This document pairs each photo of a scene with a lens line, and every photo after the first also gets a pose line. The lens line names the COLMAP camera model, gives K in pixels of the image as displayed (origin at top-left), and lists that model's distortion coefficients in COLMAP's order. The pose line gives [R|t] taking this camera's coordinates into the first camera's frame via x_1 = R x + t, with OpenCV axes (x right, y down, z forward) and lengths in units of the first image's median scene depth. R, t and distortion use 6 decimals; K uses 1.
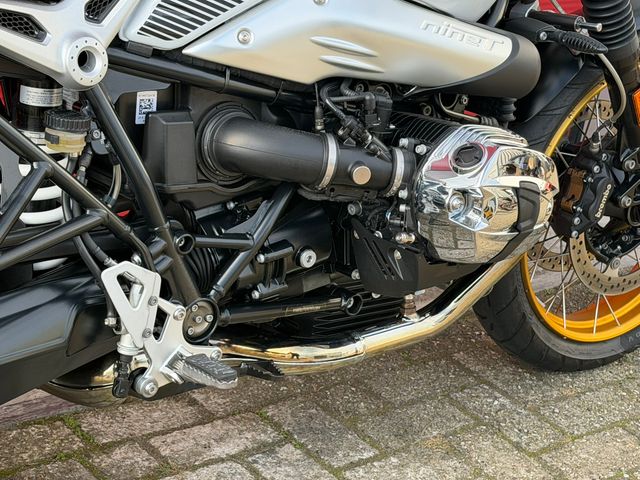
lens RADIAL K [[1396.0, 0, 319.6], [0, 1396.0, 240.5], [0, 0, 1]] dist [0.258164, 0.000000]
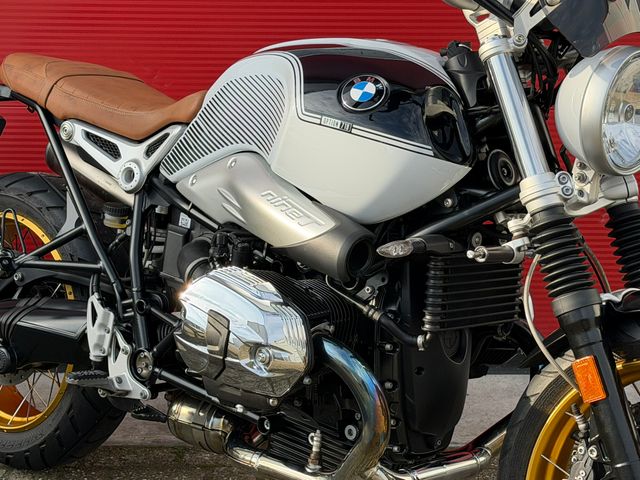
lens RADIAL K [[1430.0, 0, 316.0], [0, 1430.0, 251.5], [0, 0, 1]] dist [0.145831, 0.000000]
pose [[0.163453, 0.087390, -0.982673, 1.449485], [-0.411162, 0.911474, 0.012668, -0.148217], [0.896788, 0.401967, 0.184914, 0.862718]]
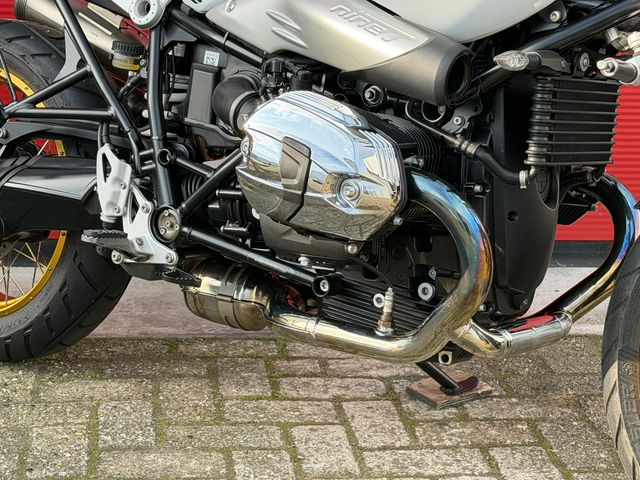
lens RADIAL K [[1430.0, 0, 316.3], [0, 1430.0, 250.9], [0, 0, 1]] dist [0.145831, 0.000000]
pose [[0.269181, 0.109971, -0.956790, 1.226928], [-0.409508, 0.912248, -0.010359, 0.038858], [0.871691, 0.394602, 0.290594, 0.773577]]
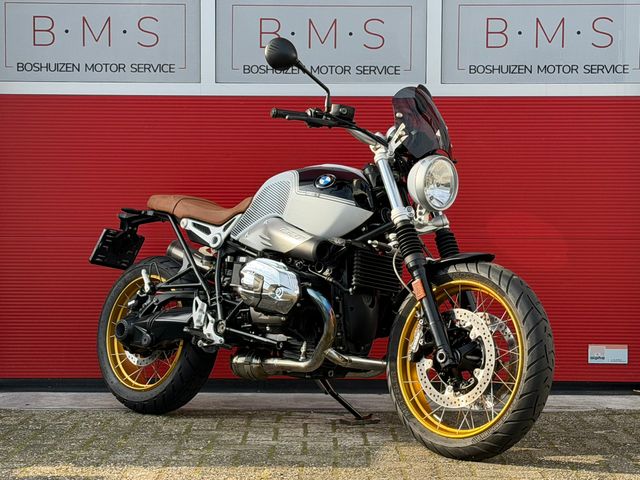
lens RADIAL K [[1430.0, 0, 315.8], [0, 1430.0, 244.7], [0, 0, 1]] dist [0.145831, 0.000000]
pose [[0.139949, -0.147466, -0.979116, 3.022592], [-0.414741, 0.889192, -0.193203, 0.416011], [0.899113, 0.433118, 0.063282, 0.941332]]
